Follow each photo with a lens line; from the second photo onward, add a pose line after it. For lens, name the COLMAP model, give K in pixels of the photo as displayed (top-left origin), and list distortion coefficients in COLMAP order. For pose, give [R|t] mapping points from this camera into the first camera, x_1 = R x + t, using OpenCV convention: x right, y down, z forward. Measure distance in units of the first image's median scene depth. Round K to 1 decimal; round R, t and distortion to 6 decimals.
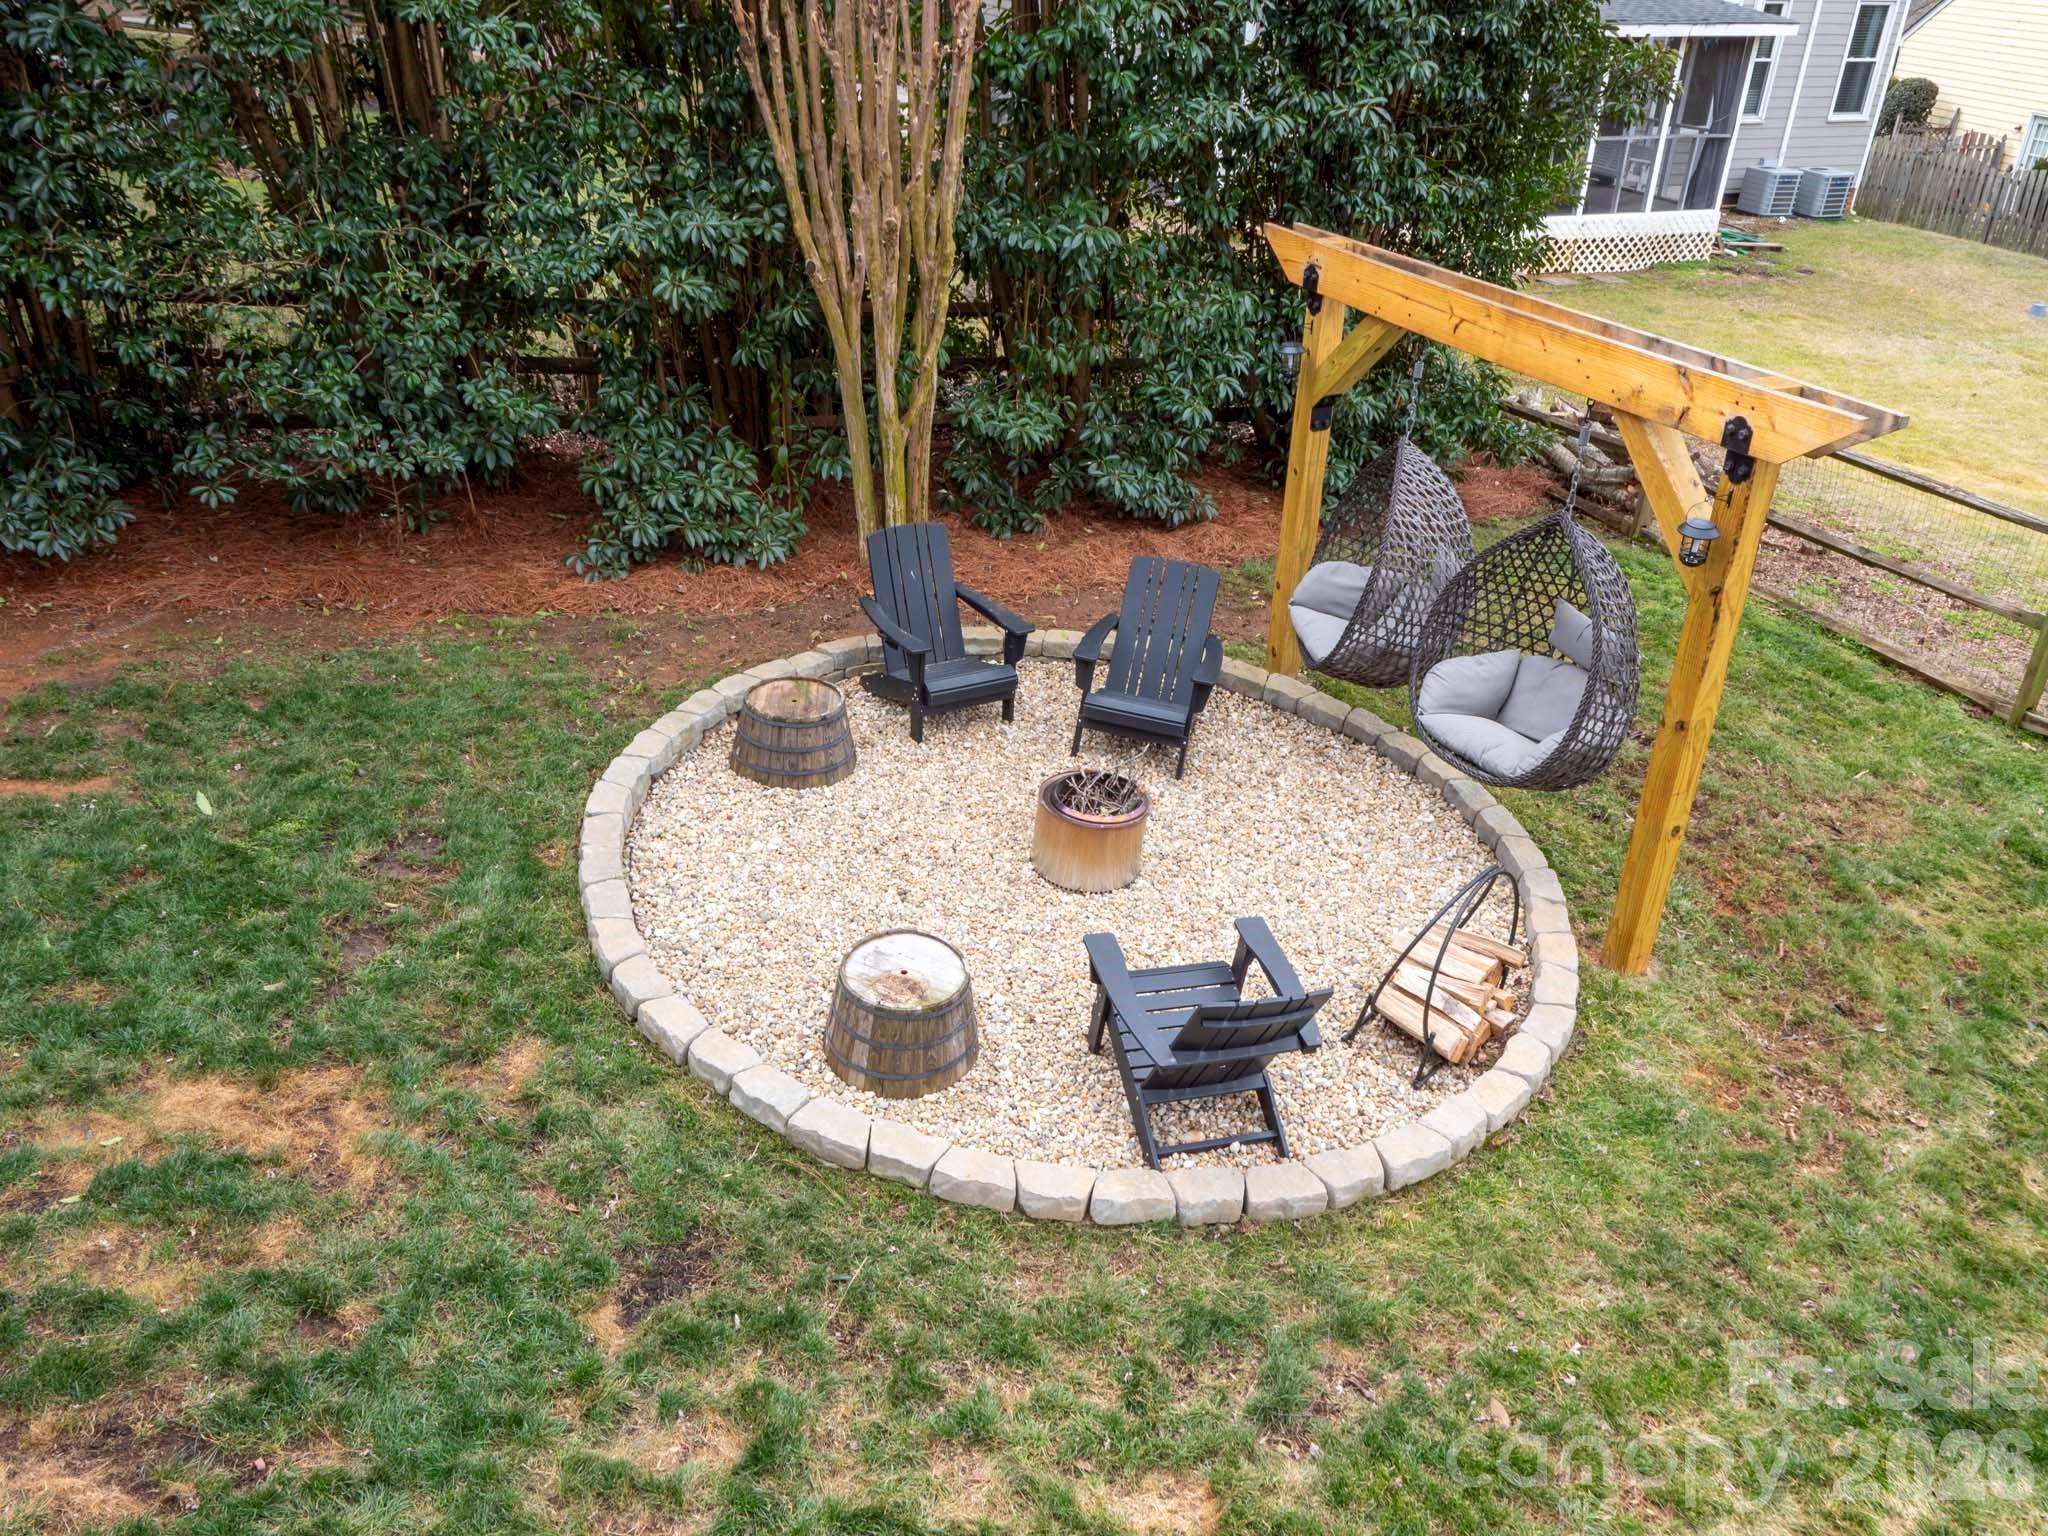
lens RADIAL K [[1556.8, 0, 1024.0], [0, 1556.8, 768.0], [0, 0, 1]] dist [0.007074, 0.003694]
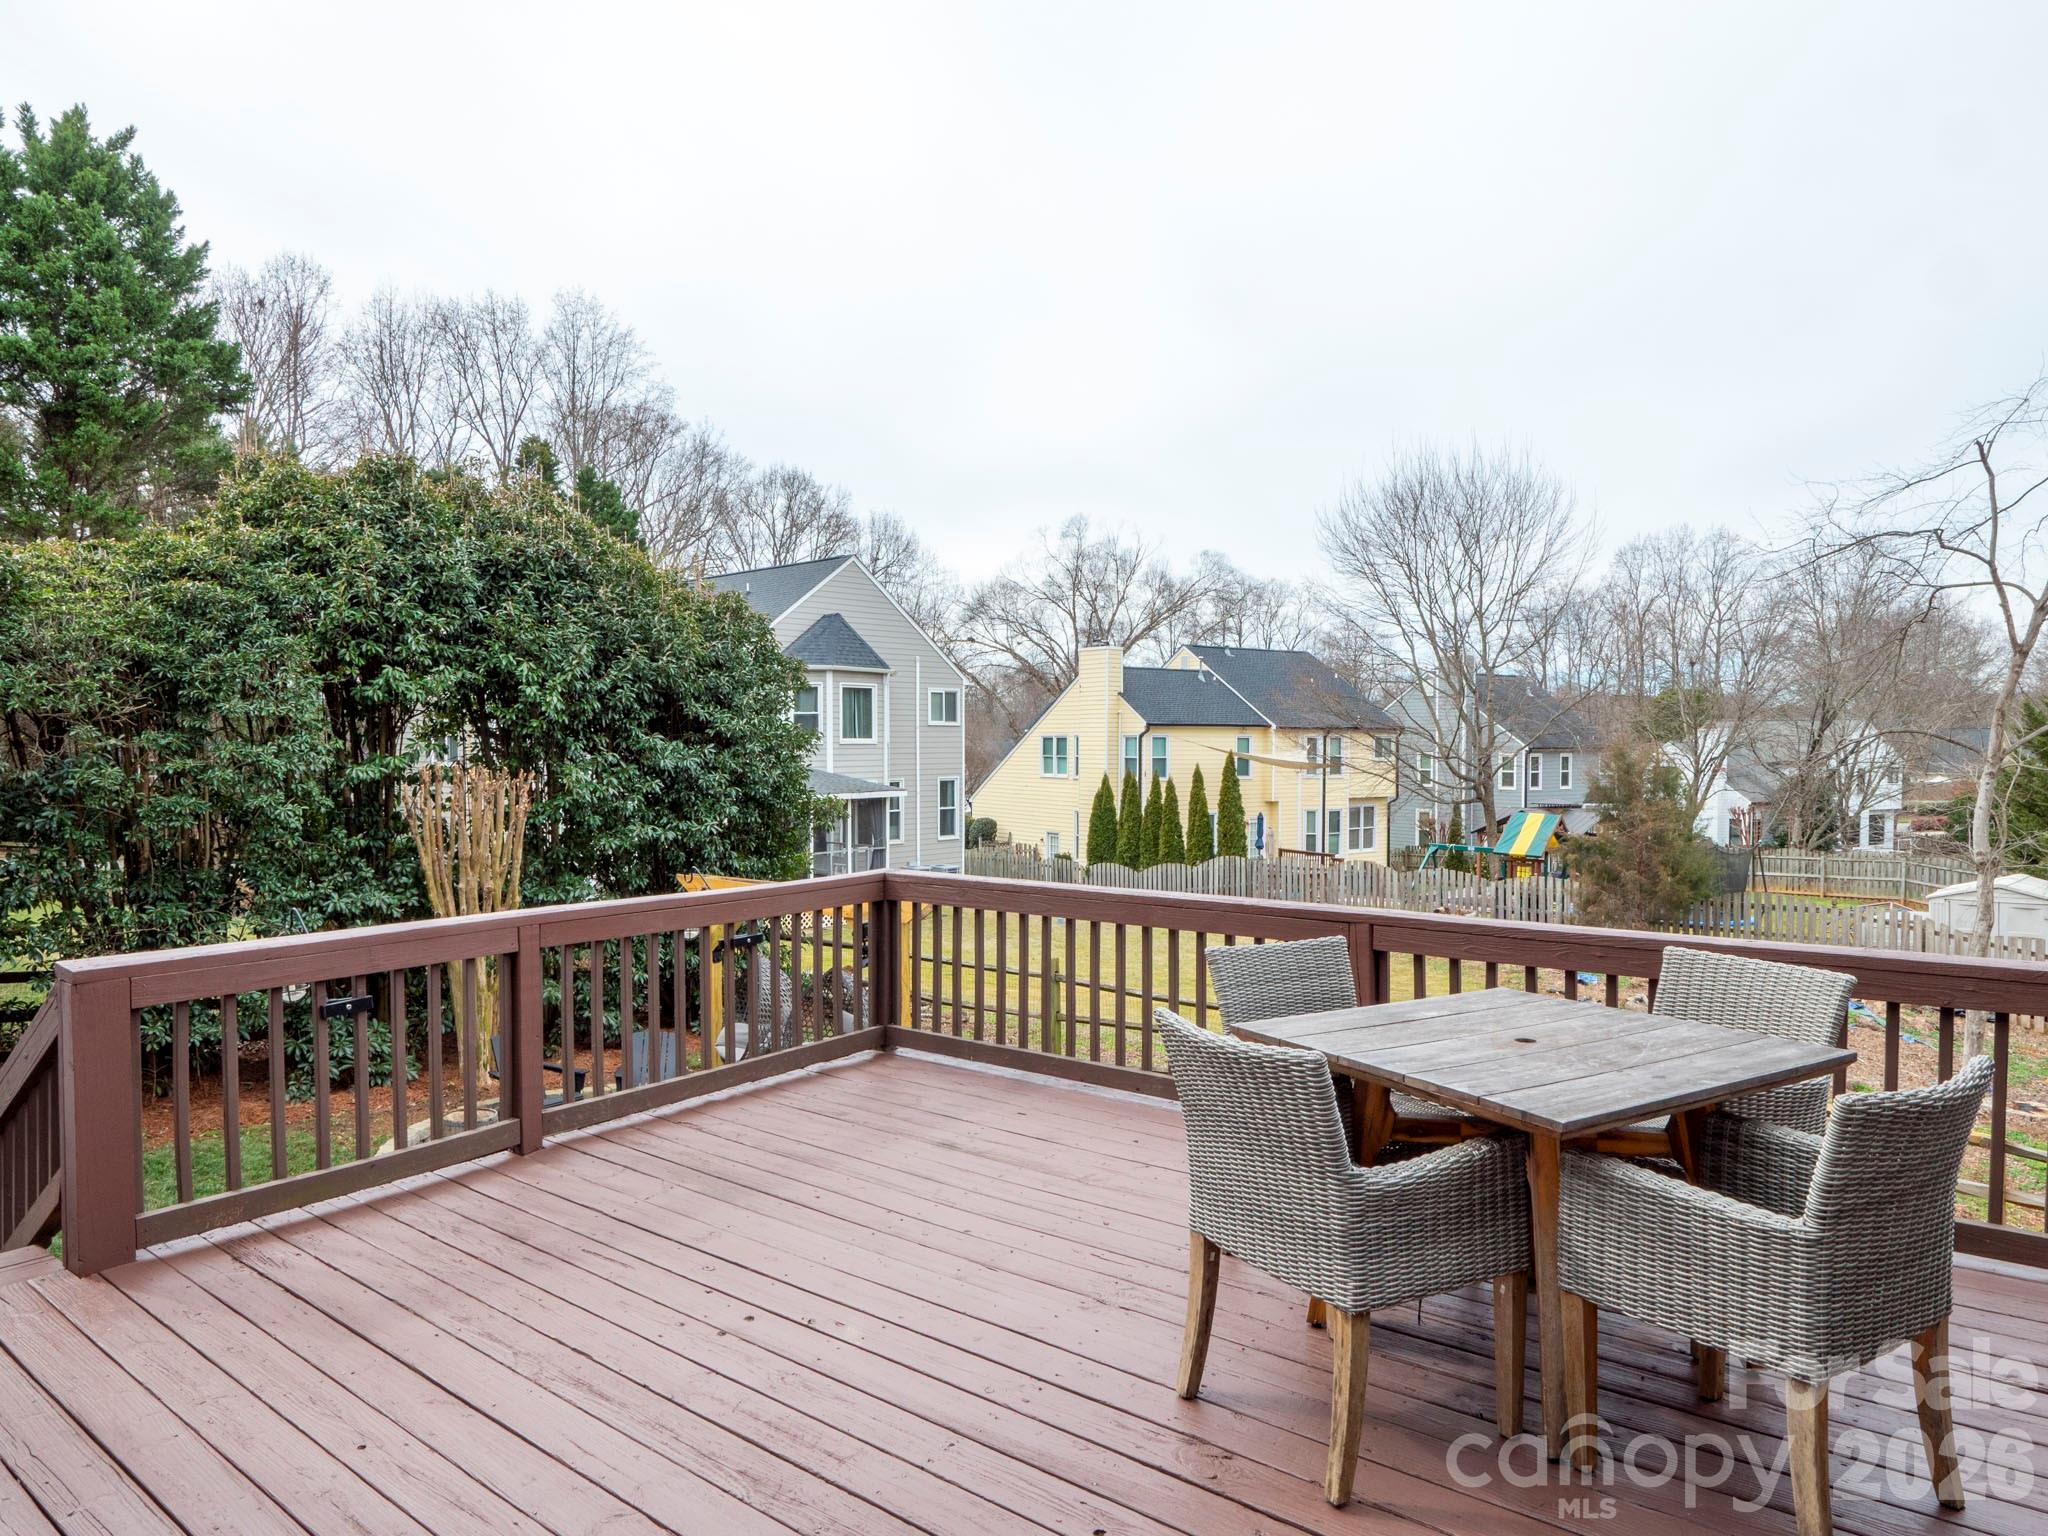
lens RADIAL K [[1259.3, 0, 1024.0], [0, 1259.3, 768.0], [0, 0, 1]] dist [-0.016406, -0.001070]
pose [[0.877802, -0.034110, 0.477808, -0.201591], [0.249274, 0.884294, -0.394824, 0.266703], [-0.409056, 0.465682, 0.784738, -0.514871]]
